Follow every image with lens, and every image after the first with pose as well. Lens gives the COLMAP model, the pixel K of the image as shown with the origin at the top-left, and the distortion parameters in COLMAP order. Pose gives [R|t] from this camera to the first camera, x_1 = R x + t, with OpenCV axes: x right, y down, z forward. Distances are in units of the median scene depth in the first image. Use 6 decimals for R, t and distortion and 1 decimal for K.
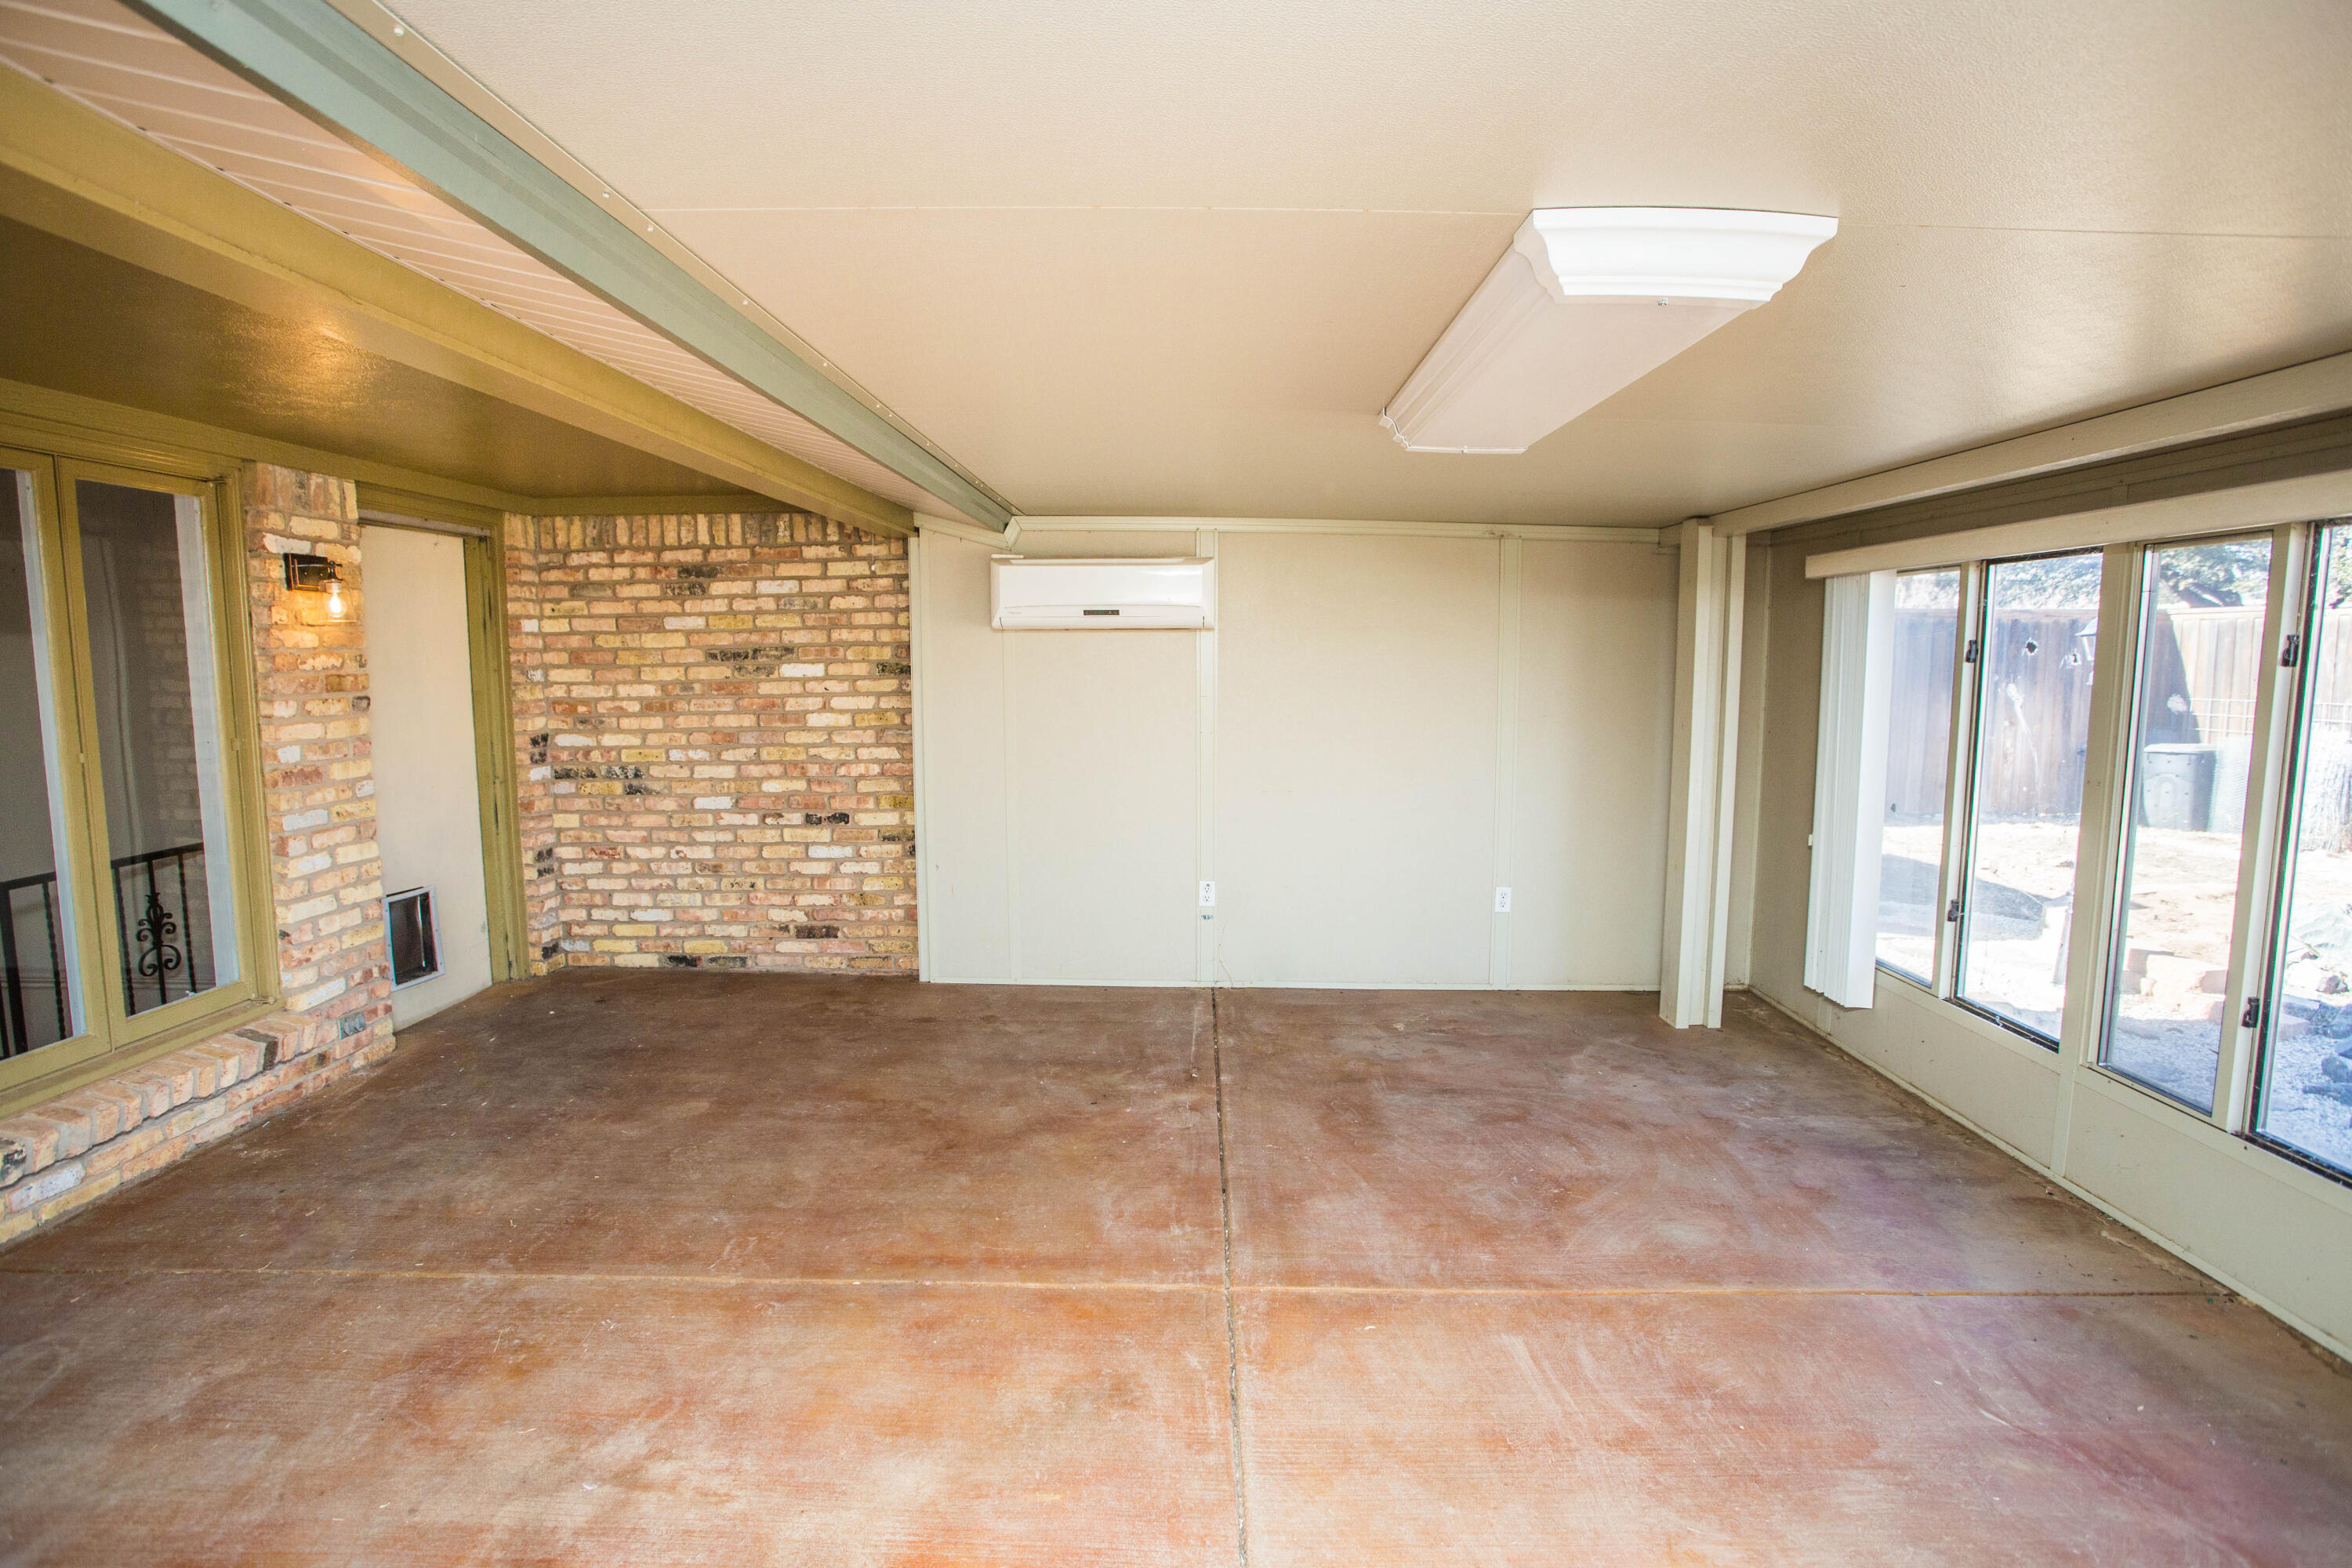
lens RADIAL K [[1132.4, 0, 1164.9], [0, 1132.4, 778.1], [0, 0, 1]] dist [-0.066167, 0.027110]
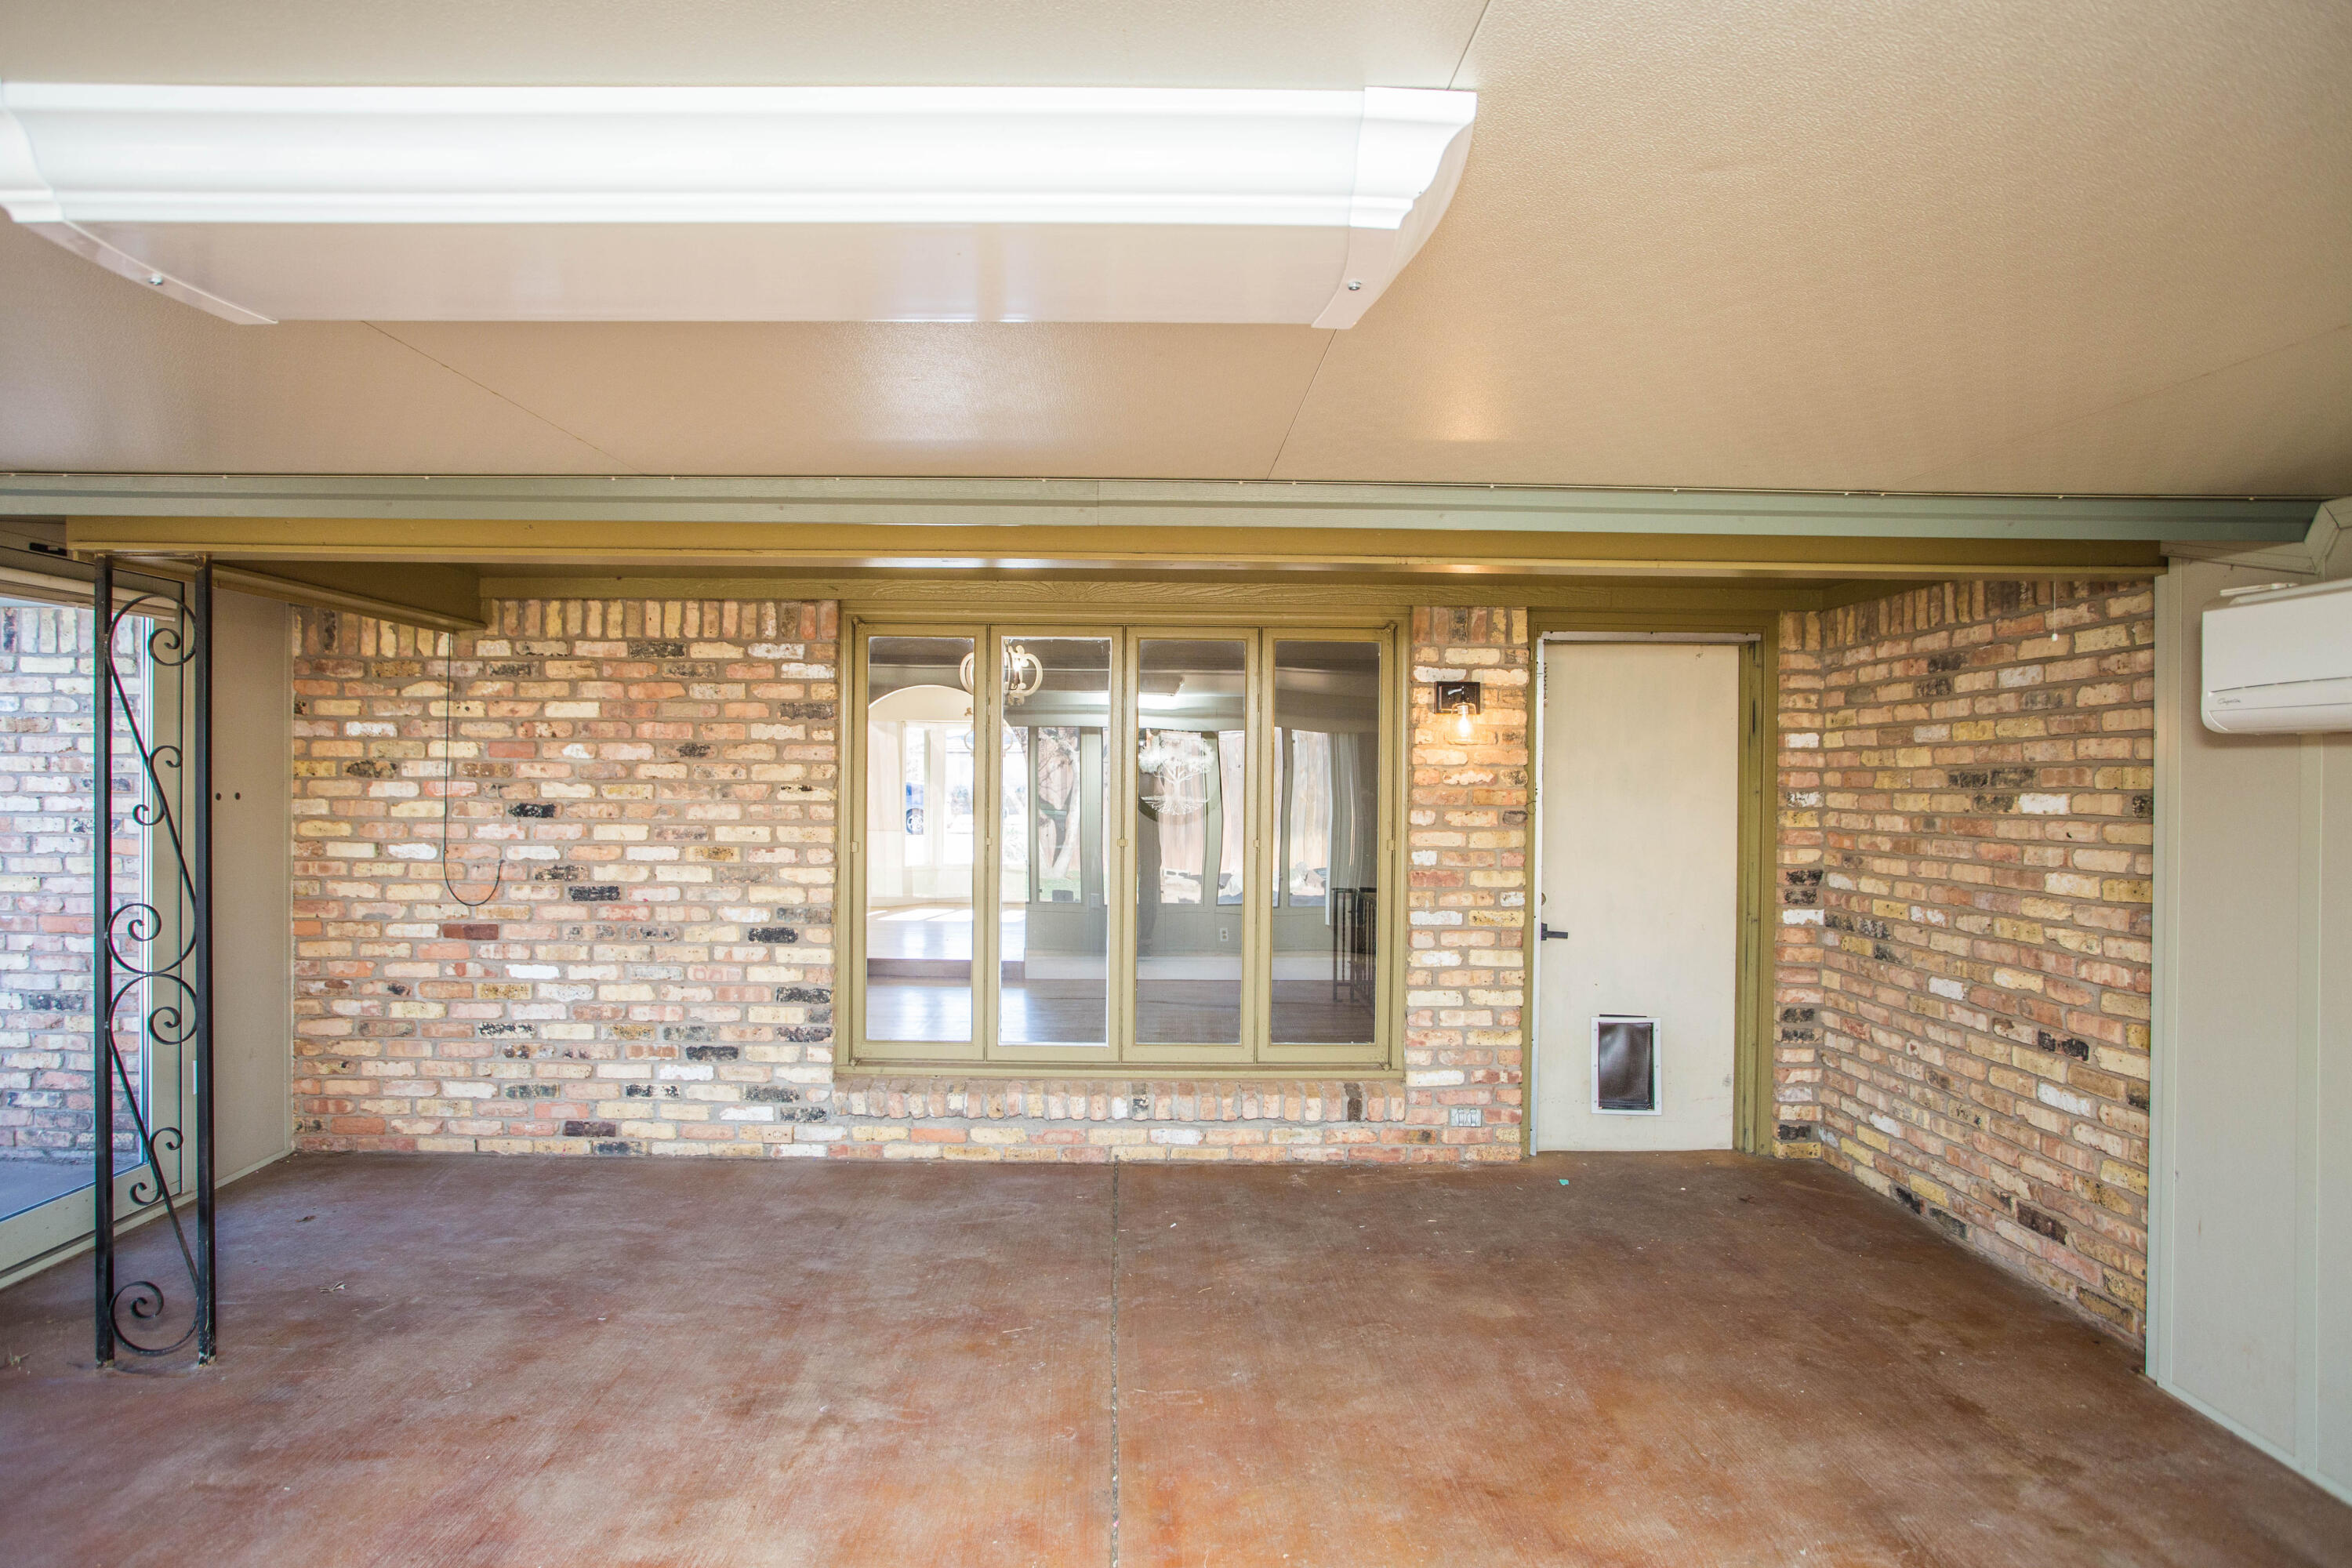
lens RADIAL K [[1307.7, 0, 1176.0], [0, 1307.7, 784.0], [0, 0, 1]] dist [-0.044428, 0.002617]
pose [[0.047506, 0.012556, -0.998792, 0.382231], [-0.117671, 0.993029, 0.006887, -0.054501], [0.991916, 0.117202, 0.048652, 0.478632]]
